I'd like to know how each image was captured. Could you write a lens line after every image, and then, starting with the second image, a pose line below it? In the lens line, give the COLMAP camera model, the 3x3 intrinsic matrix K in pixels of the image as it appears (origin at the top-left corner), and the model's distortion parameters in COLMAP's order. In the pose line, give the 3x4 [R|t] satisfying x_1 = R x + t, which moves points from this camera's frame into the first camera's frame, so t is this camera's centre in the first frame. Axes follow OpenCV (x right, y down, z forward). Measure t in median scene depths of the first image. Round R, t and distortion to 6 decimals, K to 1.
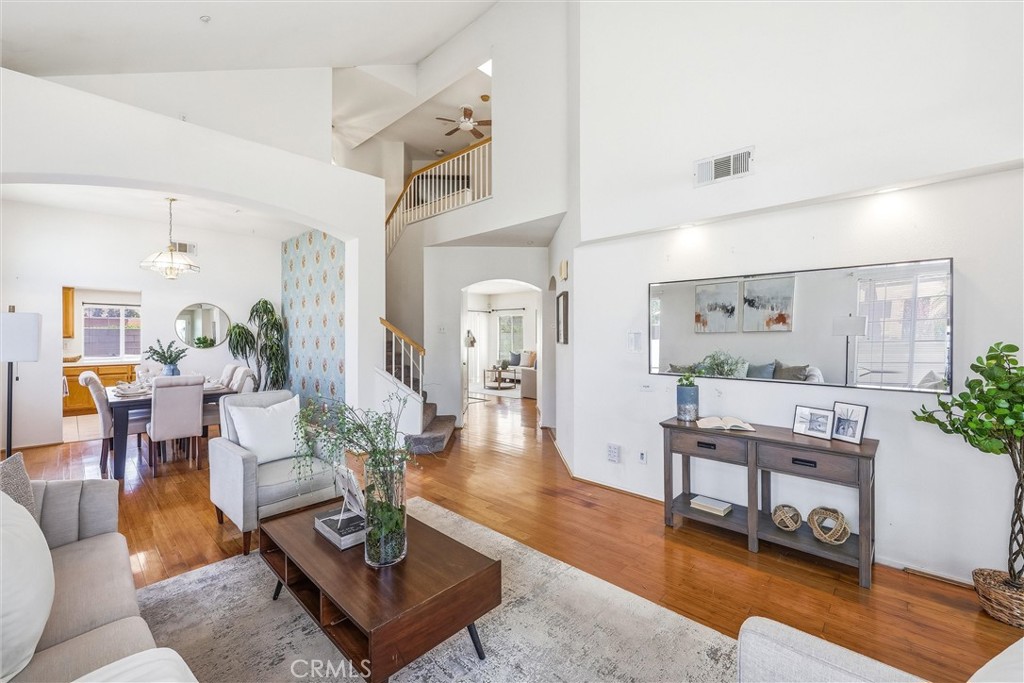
lens RADIAL K [[420.8, 0, 512.0], [0, 420.8, 341.5], [0, 0, 1]] dist [0.000658, 0.000070]
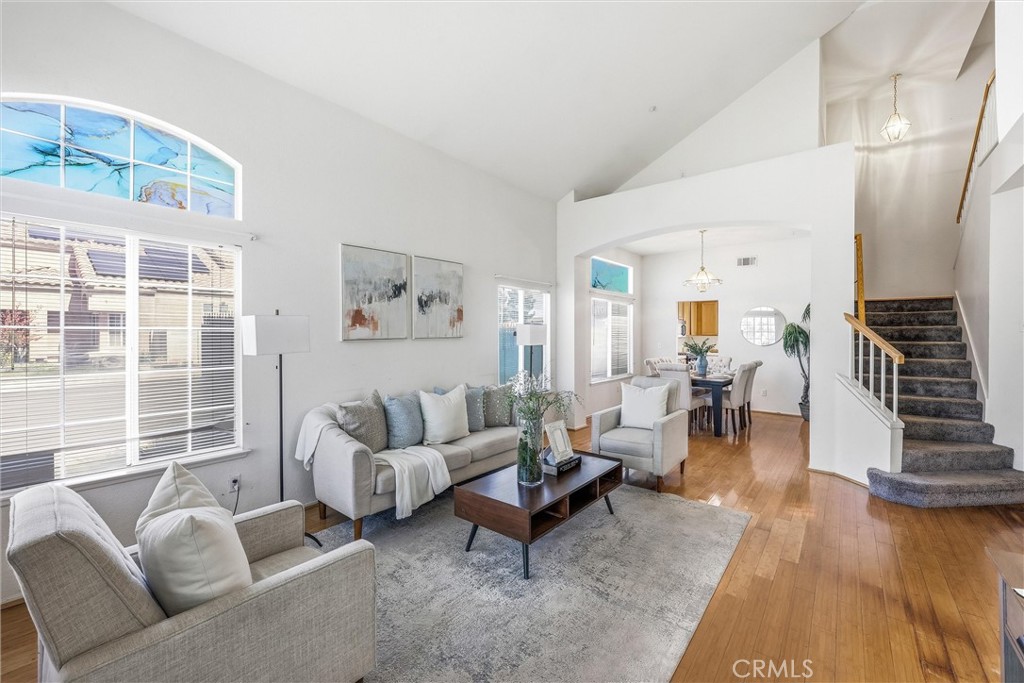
lens RADIAL K [[417.7, 0, 515.4], [0, 417.7, 330.4], [0, 0, 1]] dist [0.000064, -0.000040]
pose [[0.089894, -0.006731, -0.995929, 0.321284], [-0.017060, 0.999820, -0.008297, -0.003254], [0.995805, 0.017736, 0.089763, 0.217651]]
